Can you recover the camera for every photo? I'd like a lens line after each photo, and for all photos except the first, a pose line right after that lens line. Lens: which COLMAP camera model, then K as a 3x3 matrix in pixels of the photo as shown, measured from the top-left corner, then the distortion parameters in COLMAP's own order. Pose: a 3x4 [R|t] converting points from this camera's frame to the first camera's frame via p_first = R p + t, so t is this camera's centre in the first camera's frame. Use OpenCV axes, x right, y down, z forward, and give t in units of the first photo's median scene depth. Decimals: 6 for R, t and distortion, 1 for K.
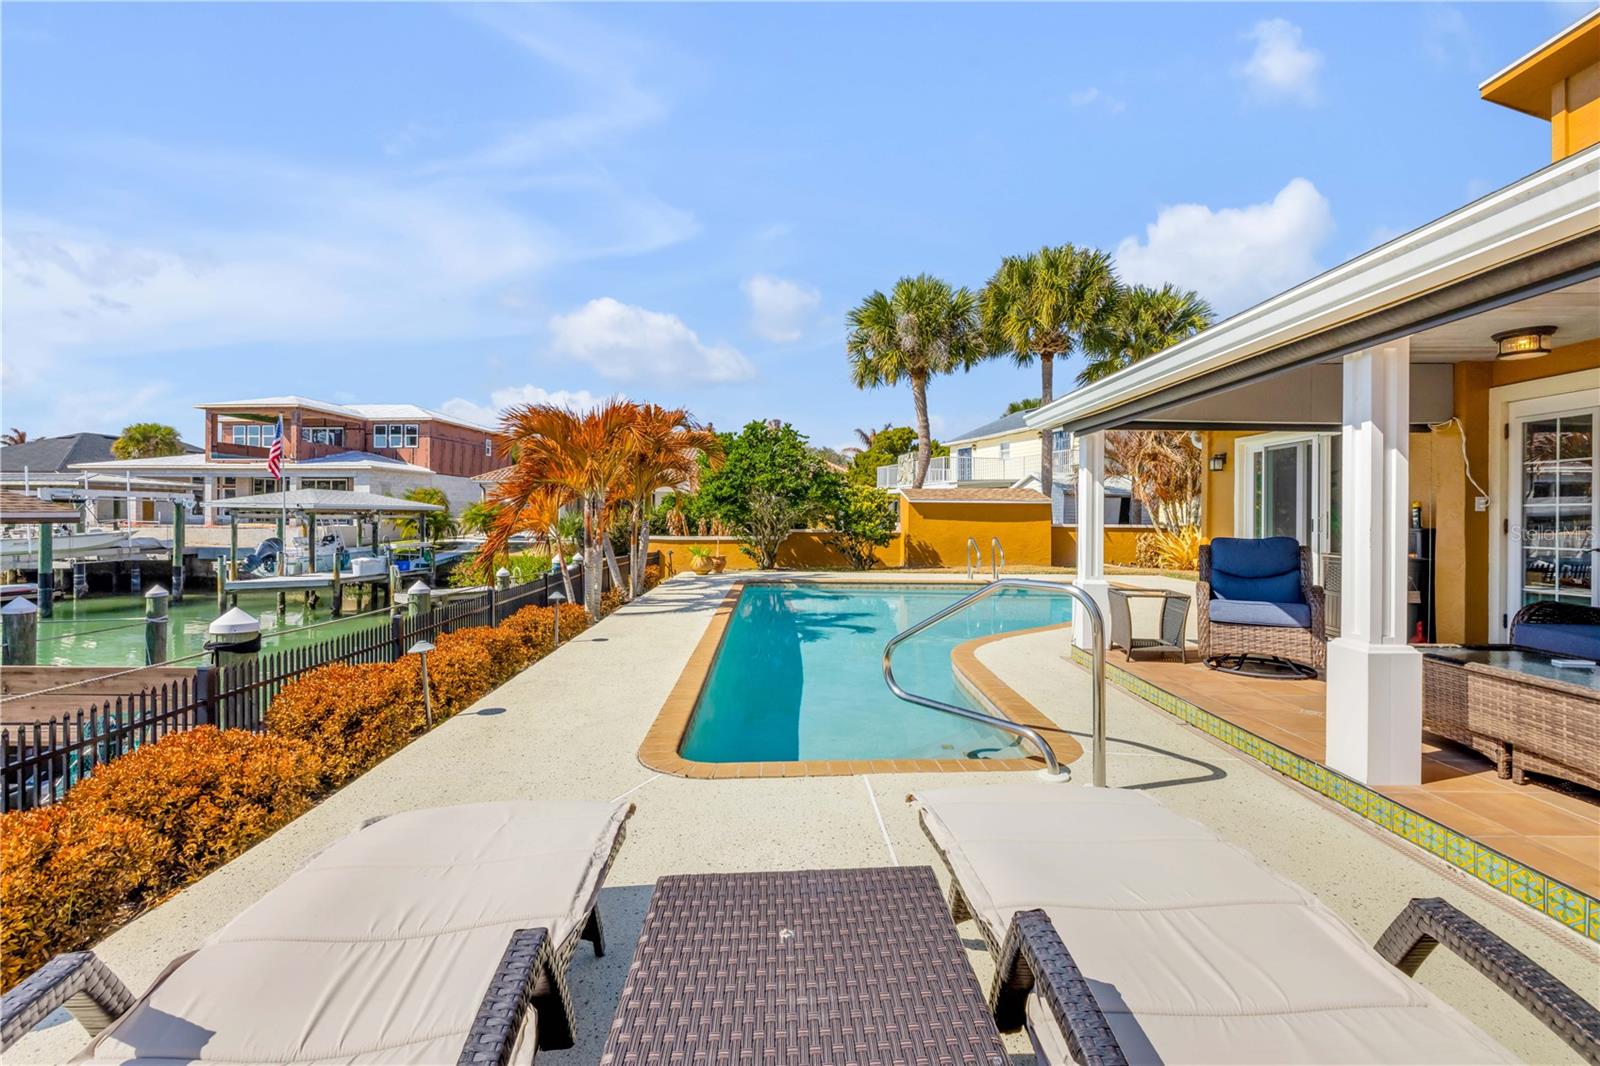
lens RADIAL K [[678.8, 0, 797.3], [0, 678.8, 522.2], [0, 0, 1]] dist [-0.000043, -0.000102]
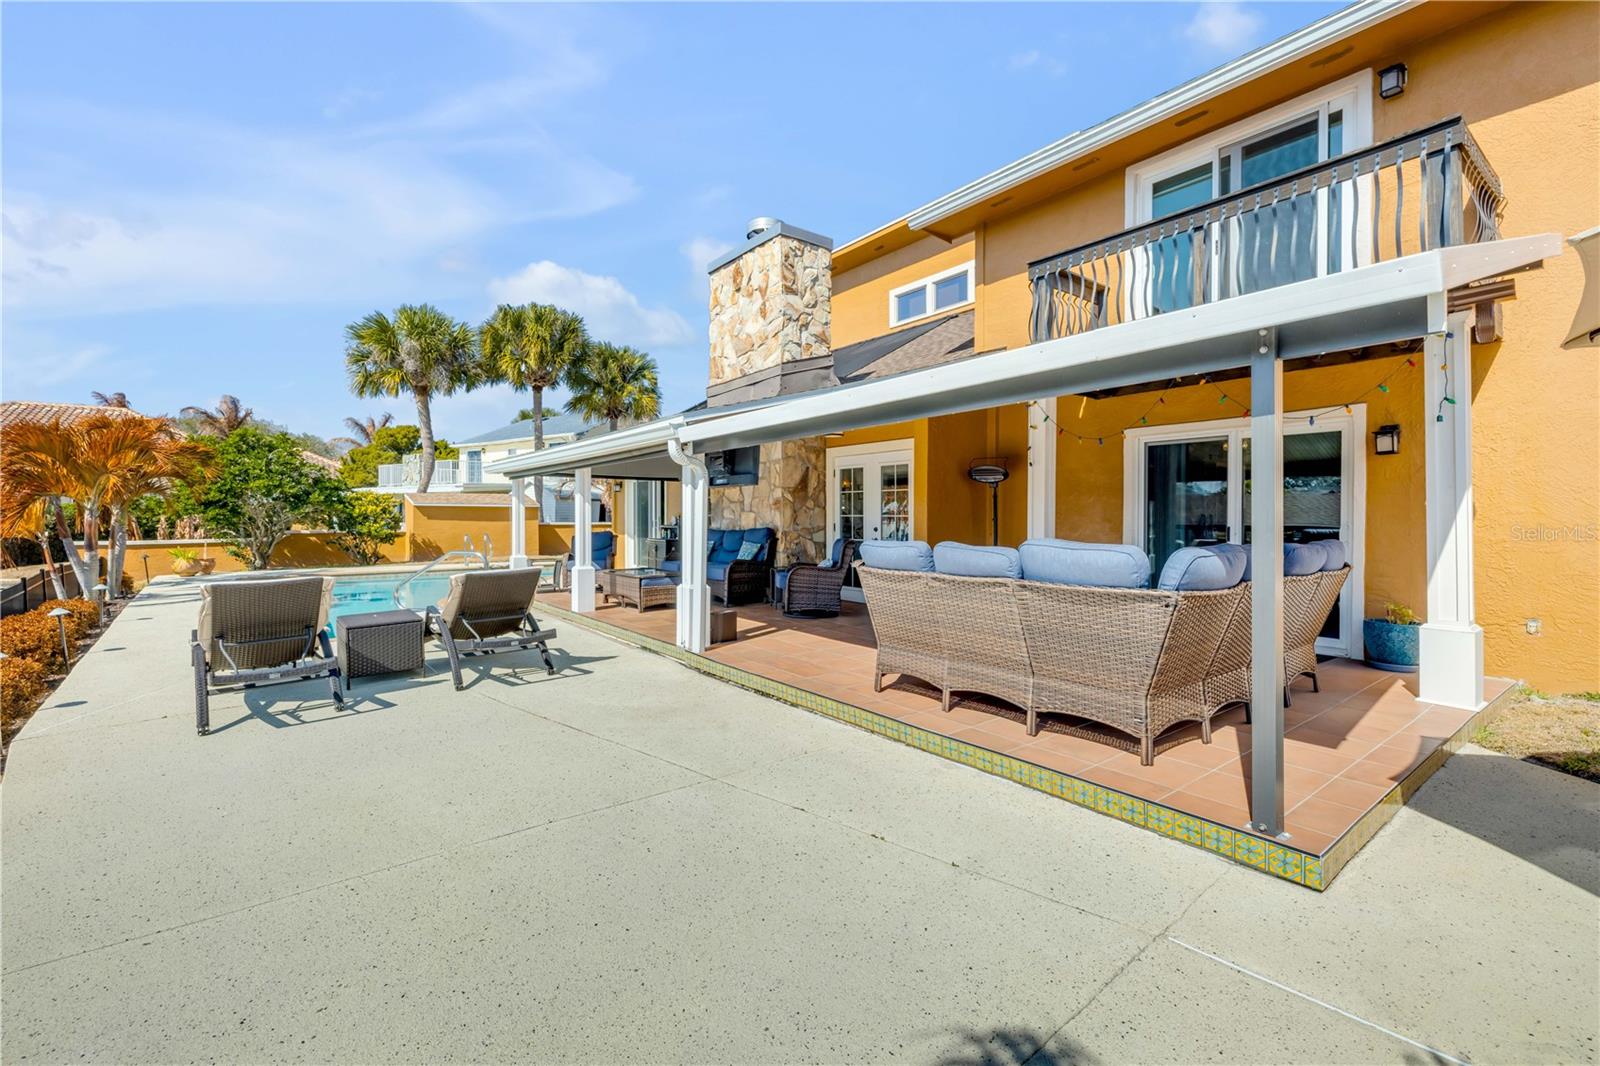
lens RADIAL K [[678.8, 0, 797.3], [0, 678.8, 522.2], [0, 0, 1]] dist [-0.000043, -0.000102]
pose [[0.782186, -0.011838, 0.622932, -0.042055], [0.007499, 0.999926, 0.009587, -0.006394], [-0.623000, -0.002828, 0.782217, -0.292274]]
